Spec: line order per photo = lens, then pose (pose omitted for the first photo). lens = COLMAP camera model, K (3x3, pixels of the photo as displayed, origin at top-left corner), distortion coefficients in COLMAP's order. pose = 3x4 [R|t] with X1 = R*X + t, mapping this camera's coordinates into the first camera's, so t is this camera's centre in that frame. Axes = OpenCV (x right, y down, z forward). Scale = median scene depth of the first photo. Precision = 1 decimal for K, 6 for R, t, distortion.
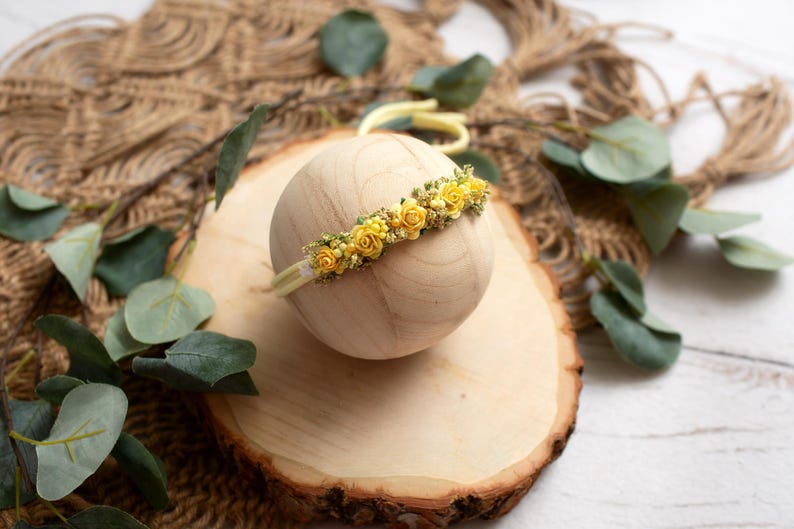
lens RADIAL K [[834.7, 0, 389.6], [0, 834.7, 275.7], [0, 0, 1]] dist [-0.003973, 0.000558]
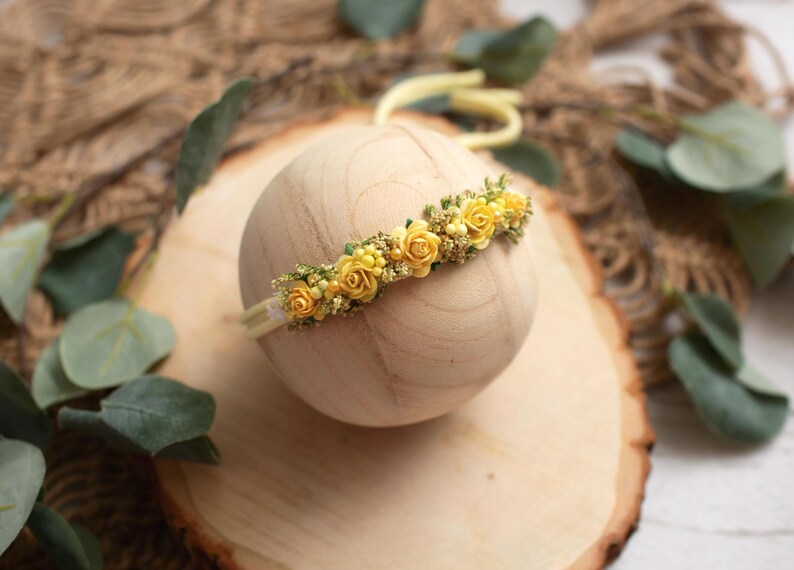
lens RADIAL K [[941.3, 0, 397.0], [0, 941.3, 285.0], [0, 0, 1]] dist [-0.016142, 0.011752]
pose [[0.997606, 0.037844, -0.057885, 0.049424], [-0.036020, 0.998831, 0.032237, -0.055710], [0.059037, -0.030074, 0.997803, 0.161919]]
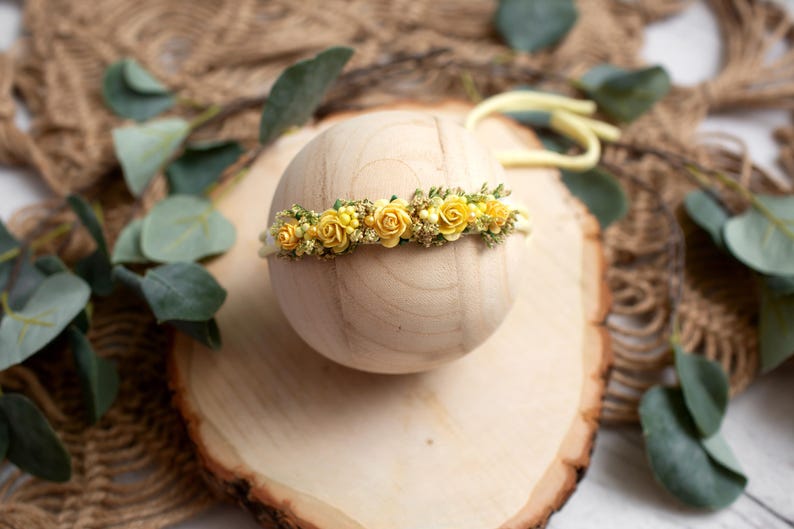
lens RADIAL K [[834.7, 0, 389.6], [0, 834.7, 275.7], [0, 0, 1]] dist [-0.003973, 0.000558]
pose [[0.897630, 0.347851, -0.270665, 0.236148], [-0.334121, 0.937543, 0.096829, -0.087348], [0.287442, 0.003518, 0.957792, 0.186043]]
